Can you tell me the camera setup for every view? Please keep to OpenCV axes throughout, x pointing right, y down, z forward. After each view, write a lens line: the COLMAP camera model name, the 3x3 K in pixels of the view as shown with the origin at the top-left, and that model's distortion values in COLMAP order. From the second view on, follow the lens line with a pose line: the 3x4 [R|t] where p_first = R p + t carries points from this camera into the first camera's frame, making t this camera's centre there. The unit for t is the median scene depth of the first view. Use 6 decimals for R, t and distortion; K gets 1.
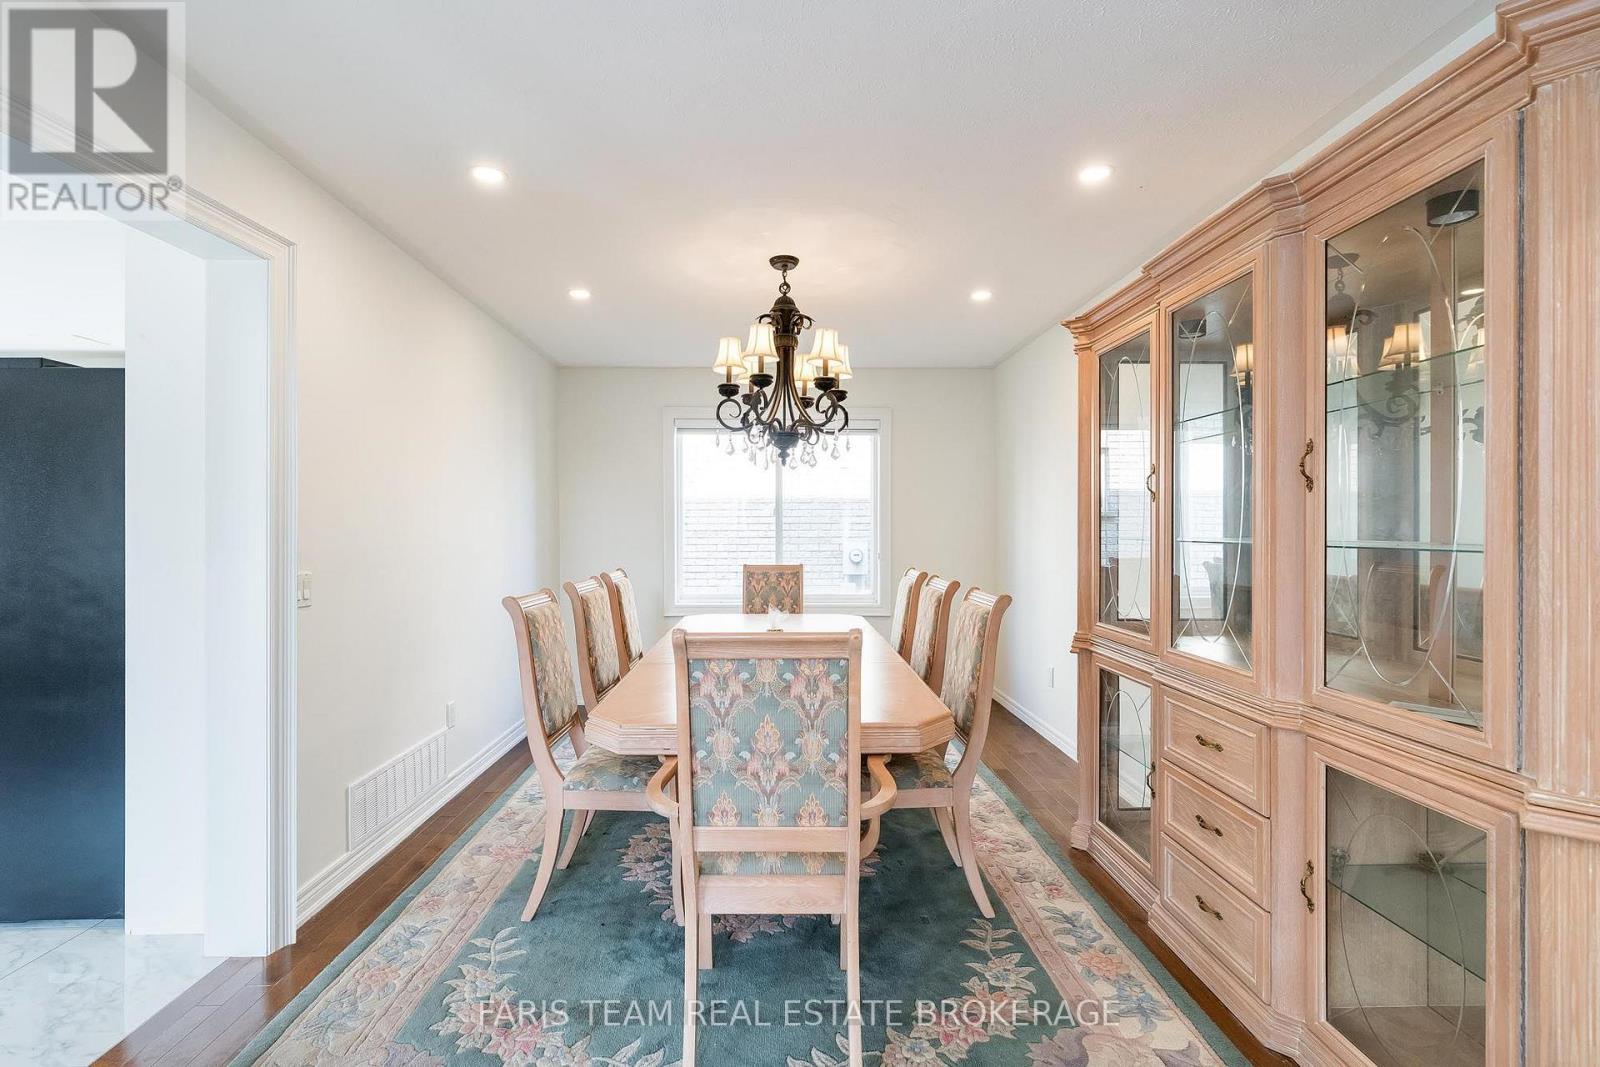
lens RADIAL K [[727.7, 0, 800.0], [0, 727.7, 533.5], [0, 0, 1]] dist [-0.025816, 0.016638]
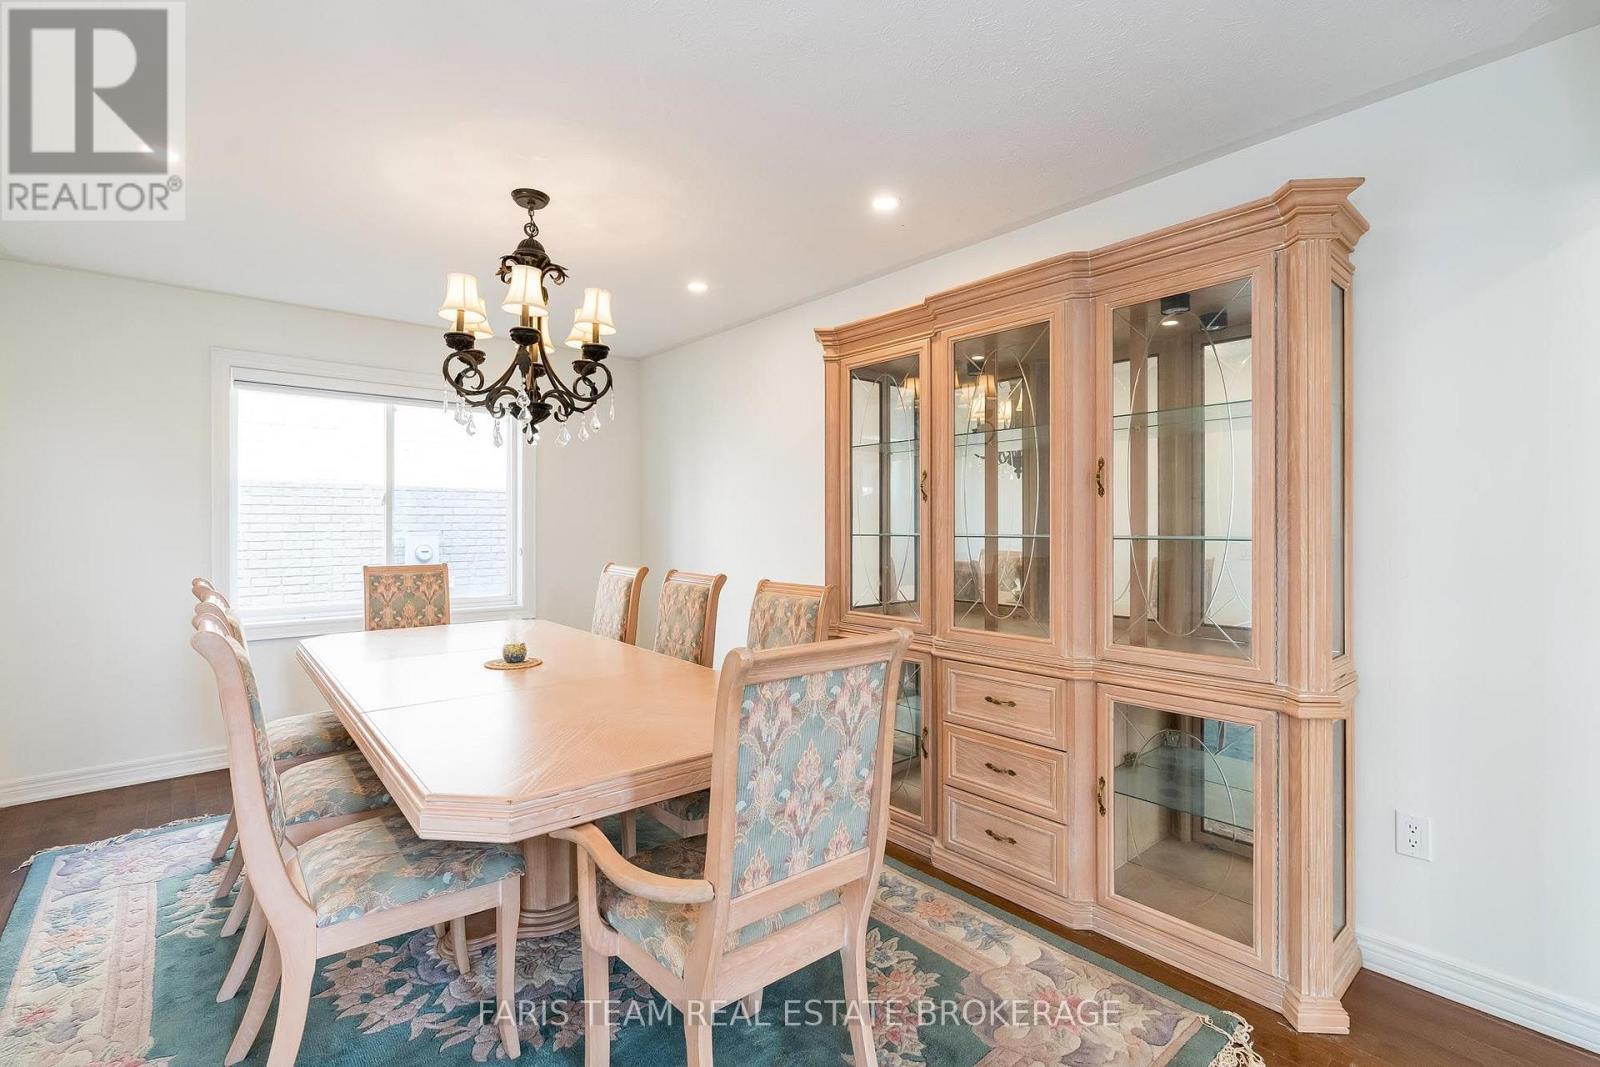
lens RADIAL K [[698.3, 0, 800.1], [0, 698.3, 525.7], [0, 0, 1]] dist [0.001724, 0.000288]
pose [[0.772990, 0.007678, 0.634372, -0.461435], [-0.004081, 0.999966, -0.007131, 0.005926], [-0.634406, 0.002923, 0.772995, 0.307899]]
